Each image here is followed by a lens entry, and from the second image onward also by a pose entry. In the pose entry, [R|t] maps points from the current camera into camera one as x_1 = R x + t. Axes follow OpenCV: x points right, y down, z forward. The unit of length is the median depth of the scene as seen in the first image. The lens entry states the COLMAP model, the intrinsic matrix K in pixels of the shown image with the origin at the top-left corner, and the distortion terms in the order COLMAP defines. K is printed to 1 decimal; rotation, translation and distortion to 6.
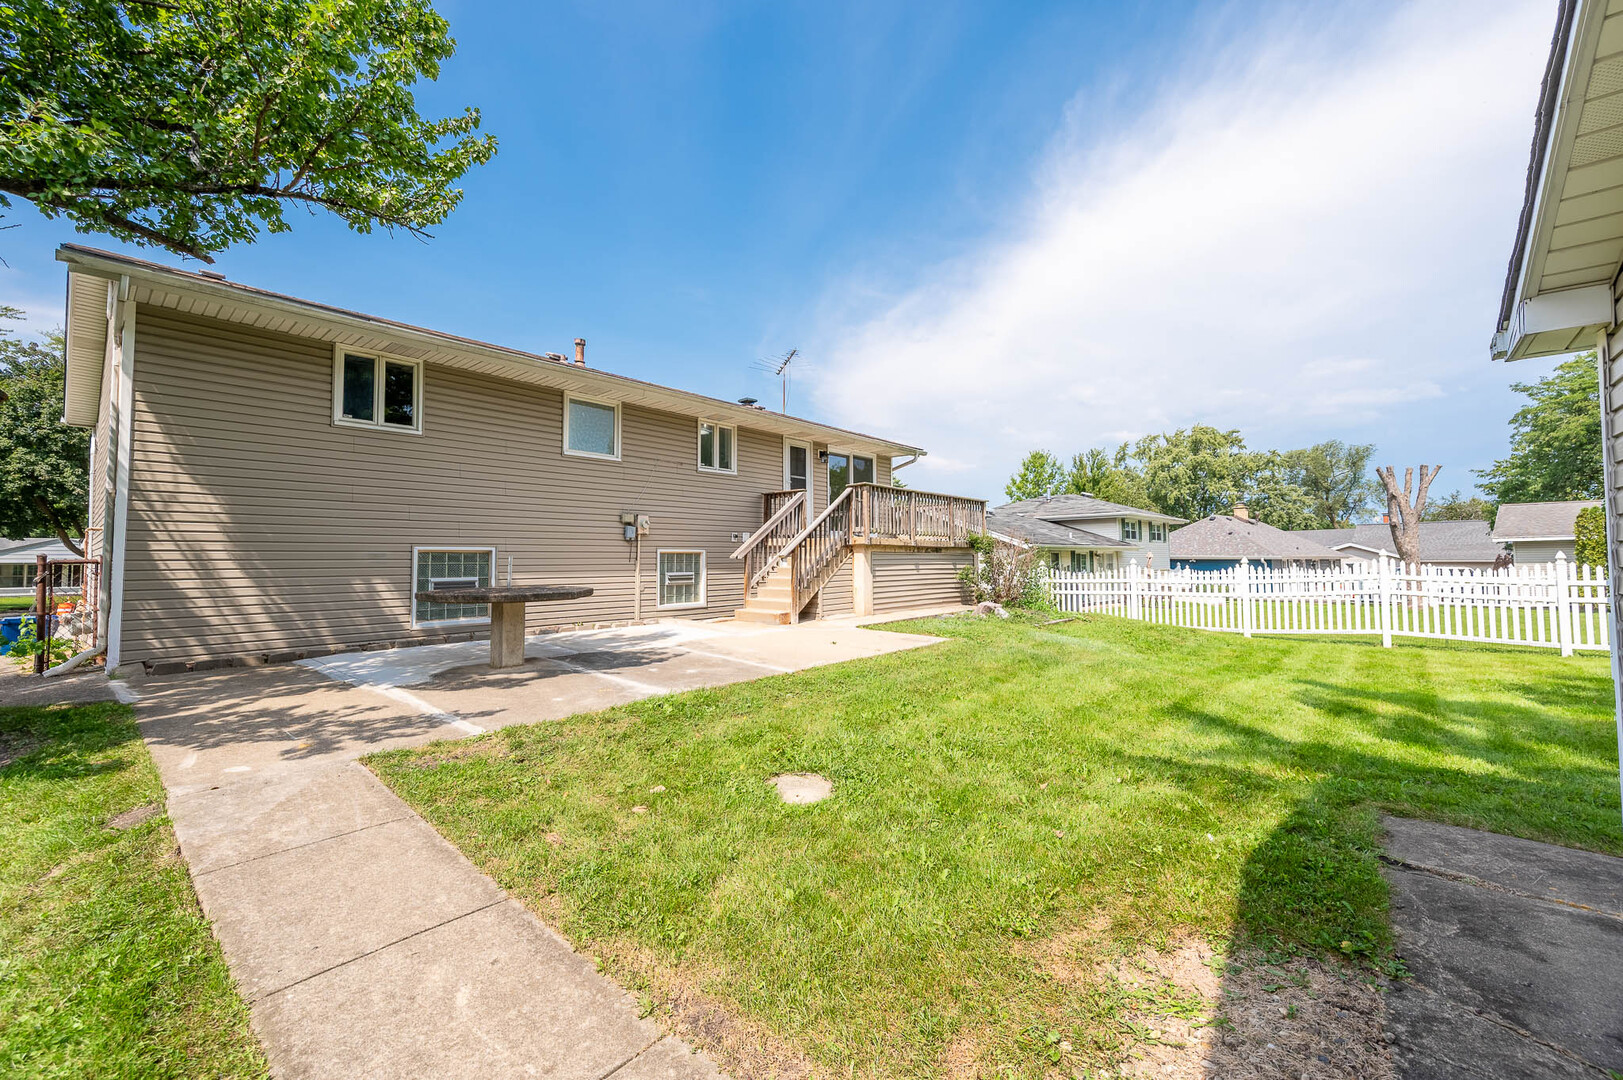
lens RADIAL K [[648.0, 0, 820.5], [0, 648.0, 528.3], [0, 0, 1]] dist [-0.002450, -0.000634]
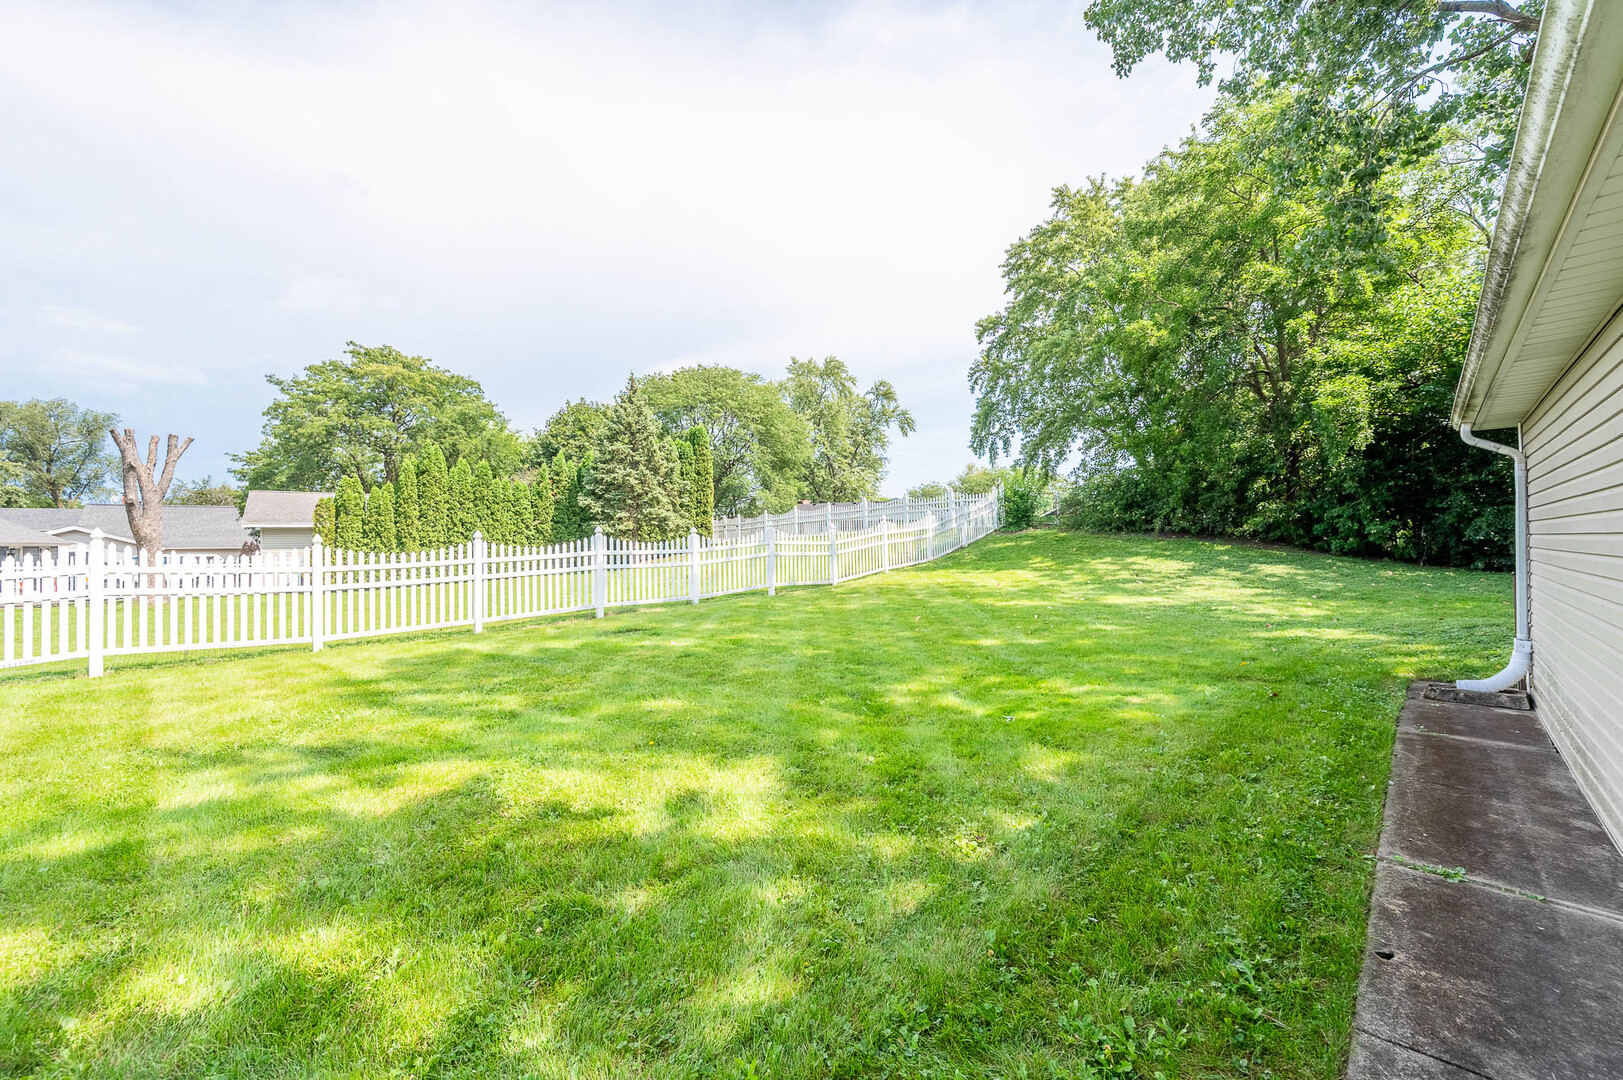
lens RADIAL K [[648.0, 0, 820.5], [0, 648.0, 528.3], [0, 0, 1]] dist [-0.002450, -0.000634]
pose [[0.031975, 0.021356, 0.999260, 0.079139], [-0.041316, 0.998945, -0.020028, 0.004898], [-0.998634, -0.040645, 0.032824, 0.080801]]
